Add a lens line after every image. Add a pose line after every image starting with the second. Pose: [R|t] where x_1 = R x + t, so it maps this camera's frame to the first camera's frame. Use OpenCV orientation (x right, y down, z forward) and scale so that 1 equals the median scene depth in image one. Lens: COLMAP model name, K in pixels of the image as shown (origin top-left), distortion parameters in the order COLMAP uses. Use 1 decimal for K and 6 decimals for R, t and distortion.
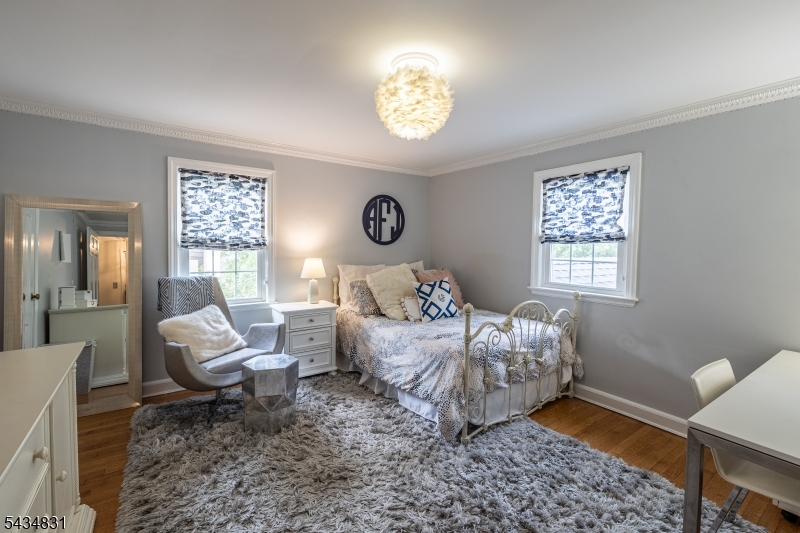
lens RADIAL K [[349.5, 0, 404.1], [0, 349.5, 264.5], [0, 0, 1]] dist [-0.000888, -0.000164]
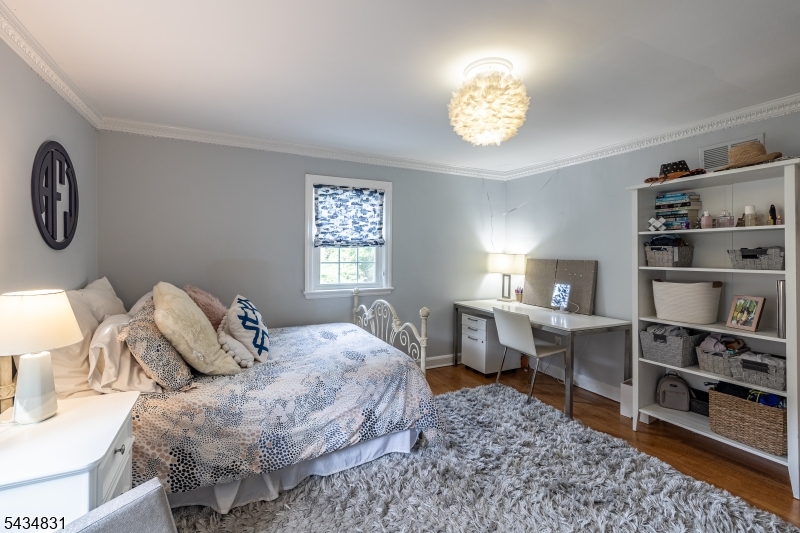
lens RADIAL K [[341.7, 0, 398.1], [0, 341.7, 261.7], [0, 0, 1]] dist [-0.000024, 0.000032]
pose [[0.180543, -0.042038, 0.982668, -0.582184], [0.051901, 0.998101, 0.033163, -0.042400], [-0.982197, 0.045014, 0.182382, 0.643335]]
